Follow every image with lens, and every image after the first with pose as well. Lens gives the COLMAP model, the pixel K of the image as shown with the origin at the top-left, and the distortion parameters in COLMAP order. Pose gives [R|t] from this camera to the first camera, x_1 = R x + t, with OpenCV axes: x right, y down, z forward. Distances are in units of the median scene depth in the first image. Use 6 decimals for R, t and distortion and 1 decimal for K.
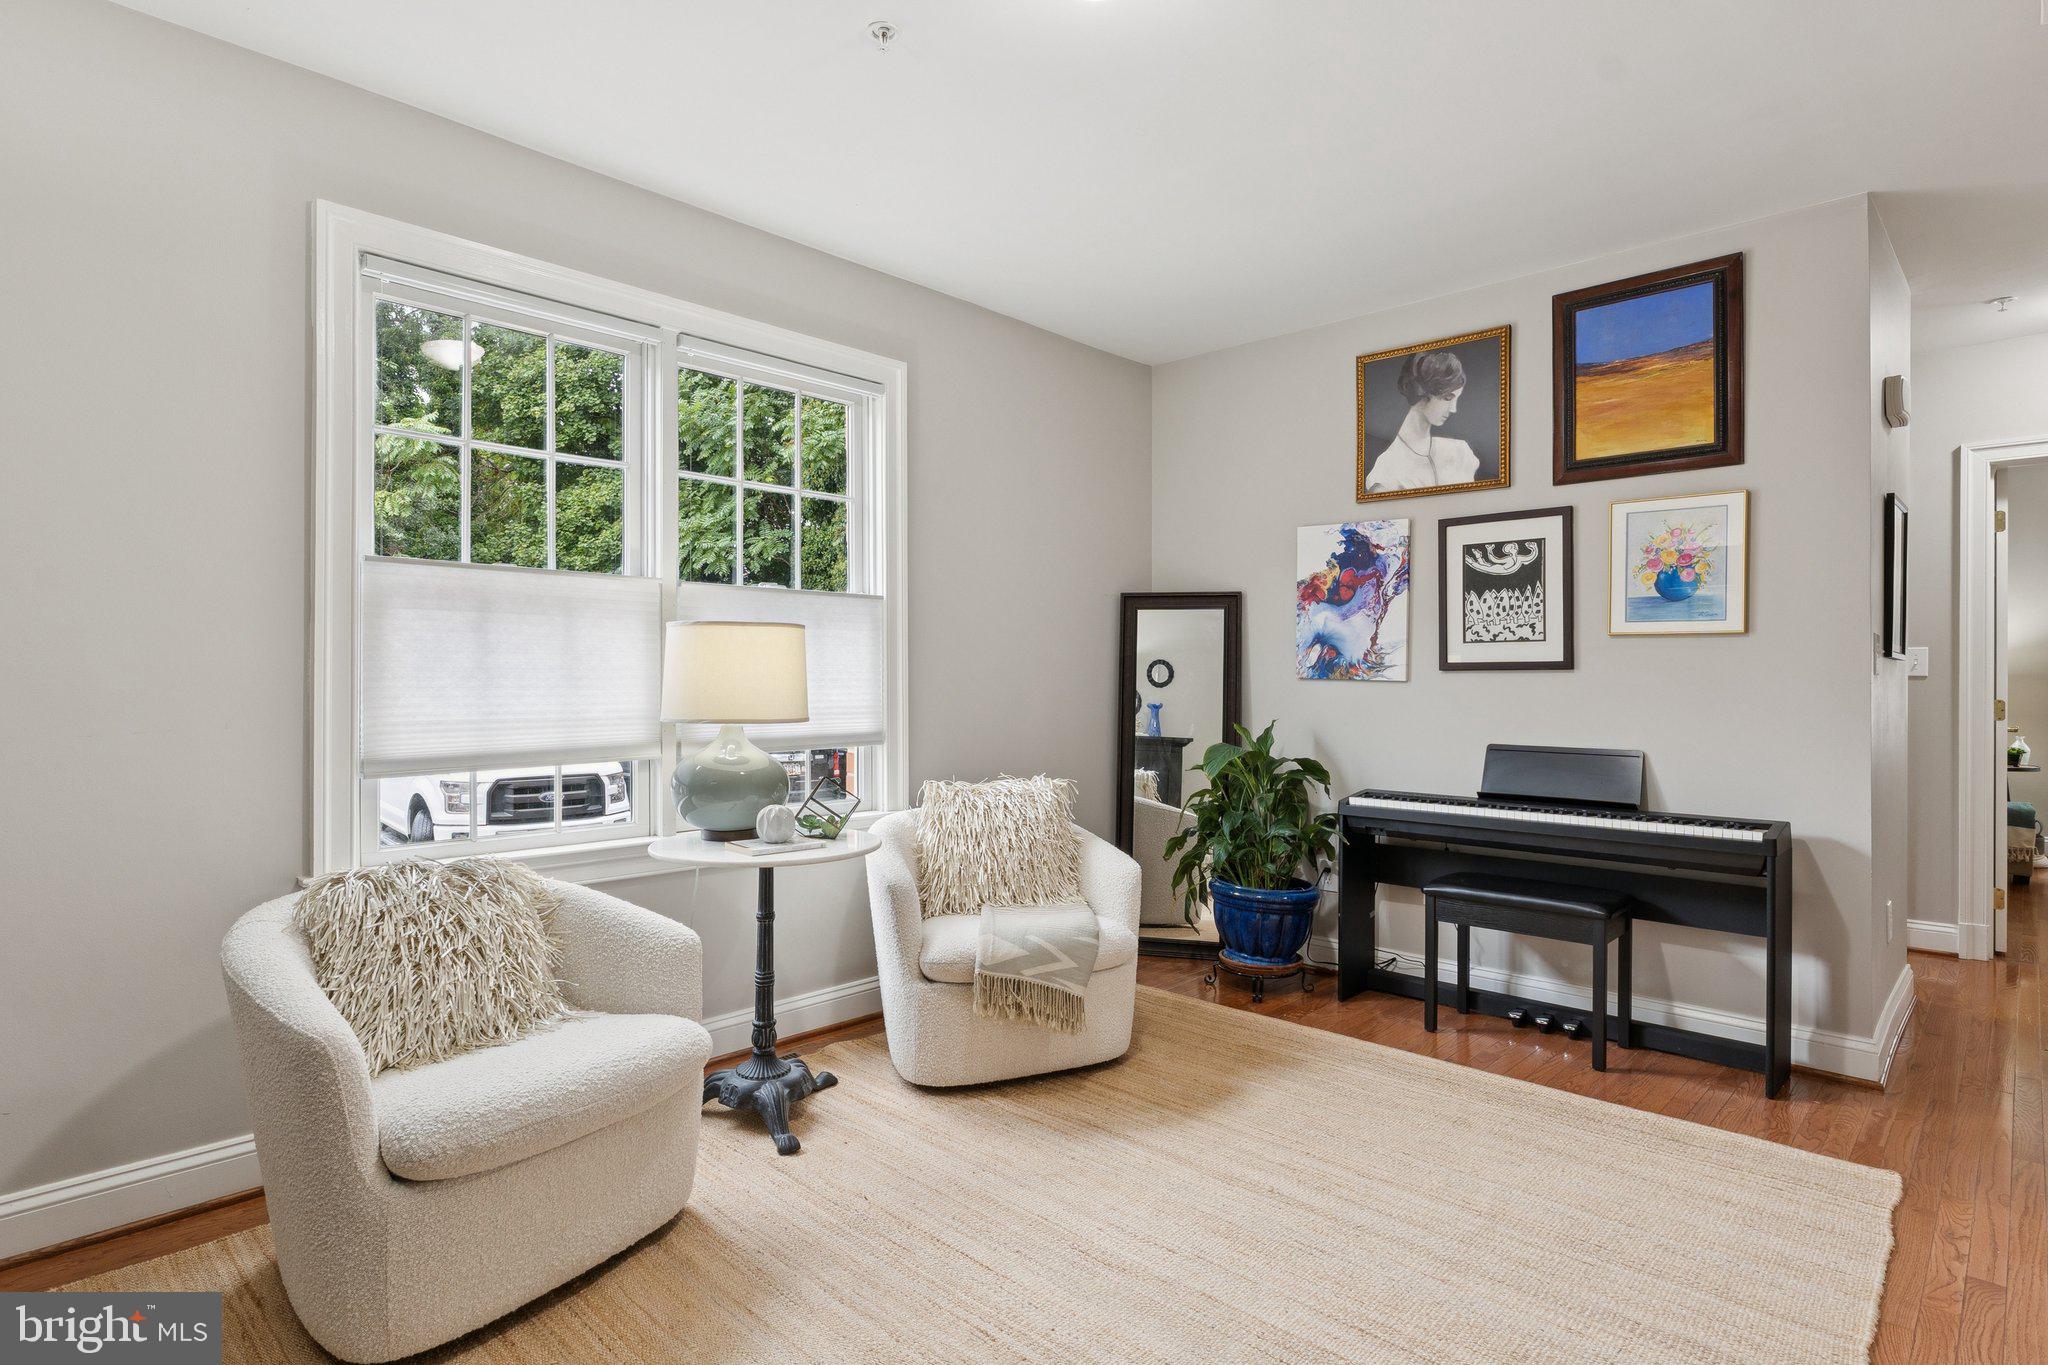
lens RADIAL K [[1056.7, 0, 1005.5], [0, 1056.7, 681.6], [0, 0, 1]] dist [-0.009560, -0.000347]
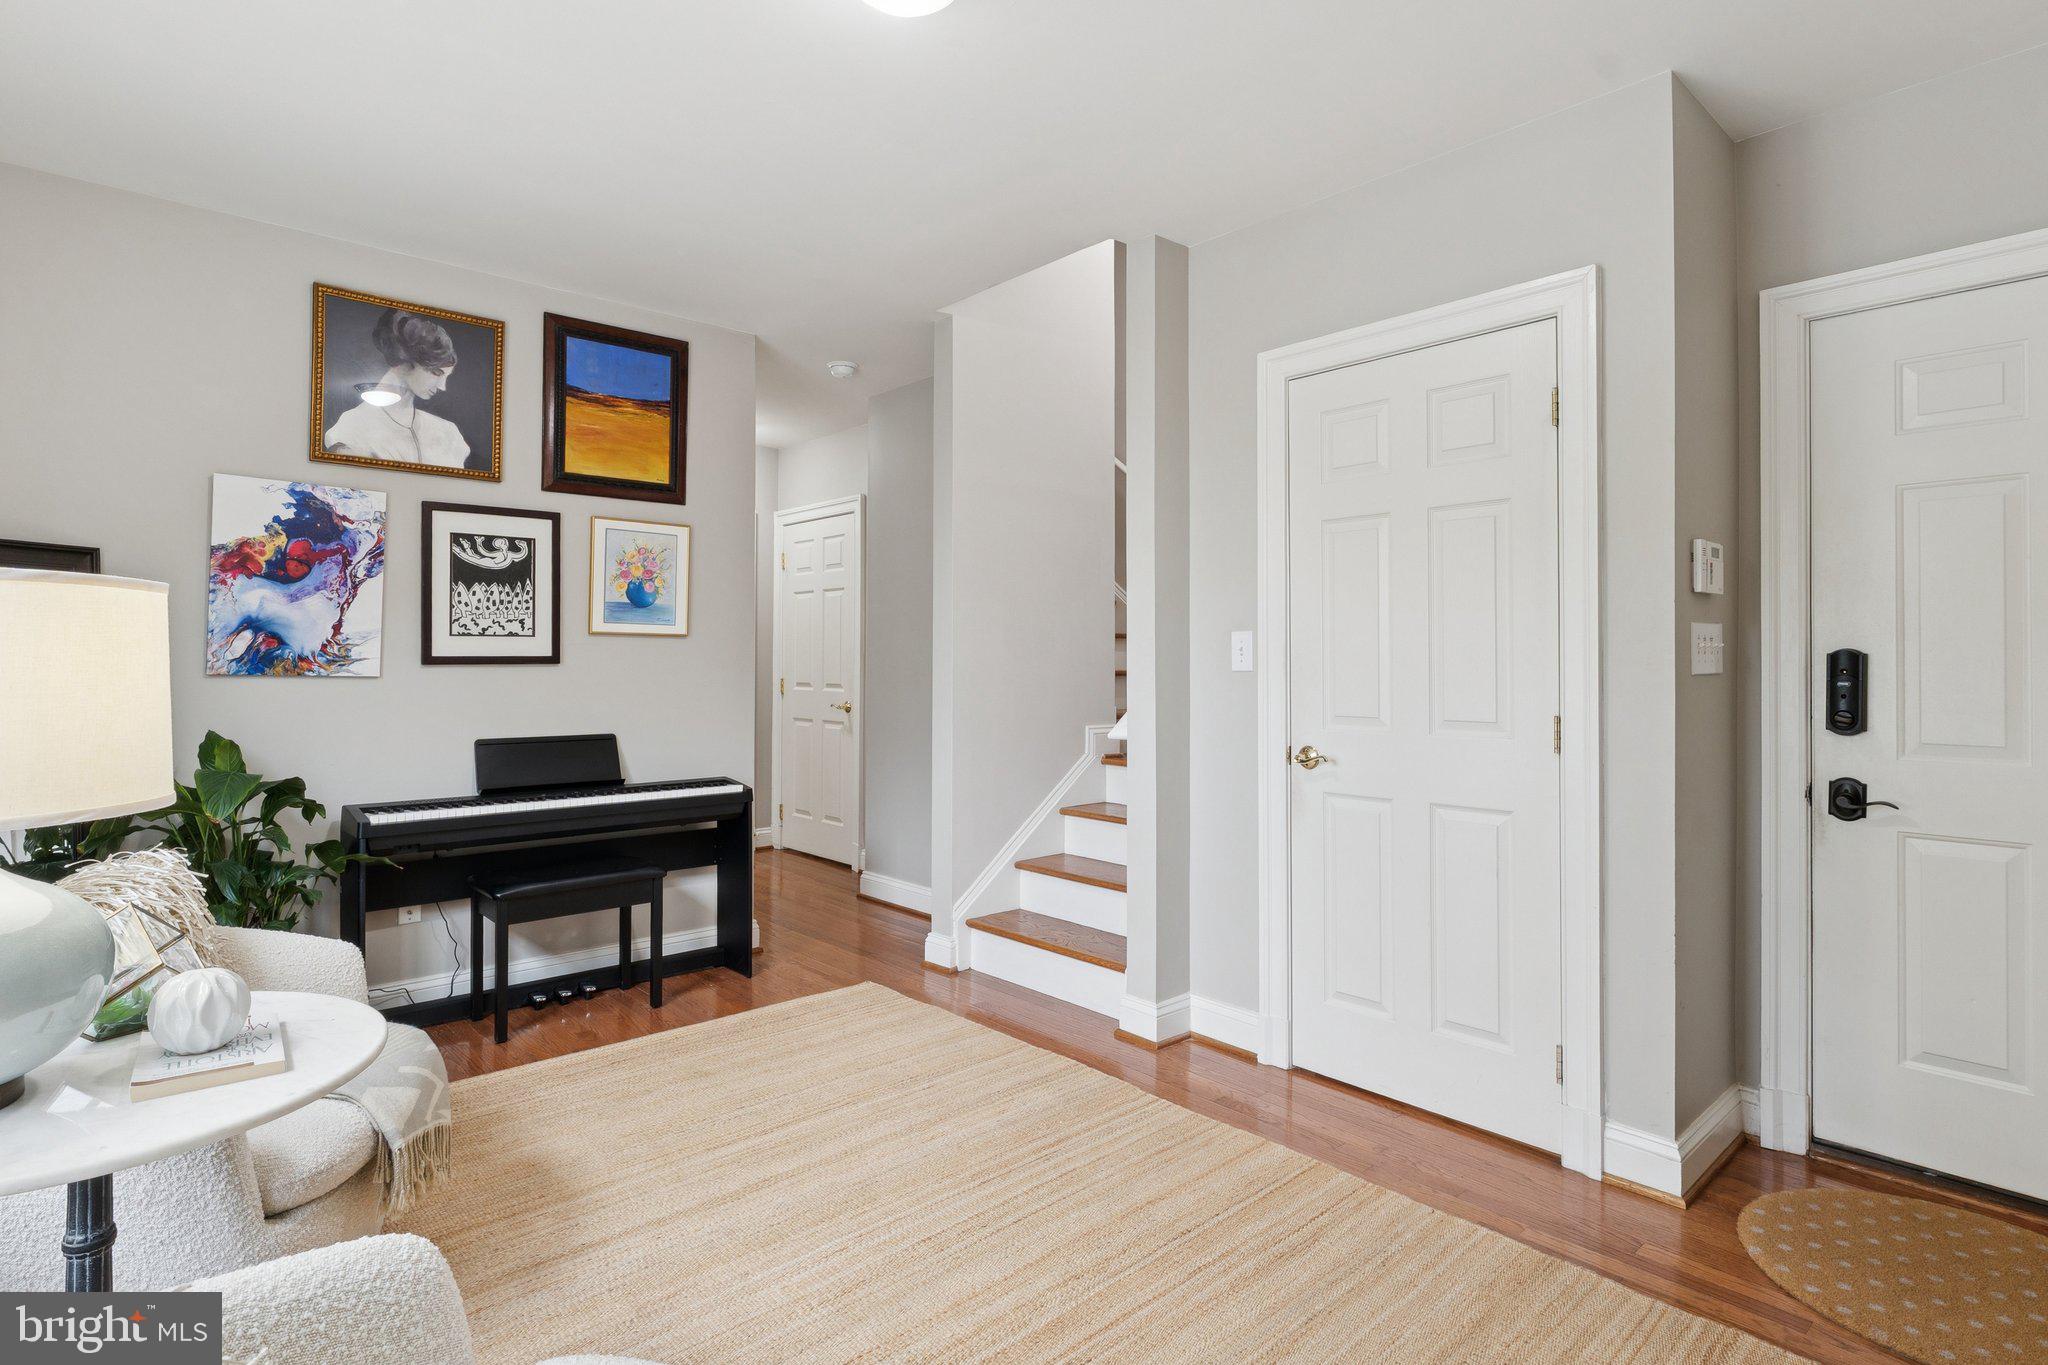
lens RADIAL K [[1056.7, 0, 1007.2], [0, 1056.7, 651.0], [0, 0, 1]] dist [-0.009560, -0.000347]
pose [[0.069973, 0.004274, 0.997540, -0.485954], [0.001224, 0.999990, -0.004371, -0.018358], [-0.997548, 0.001527, 0.069967, 0.440699]]
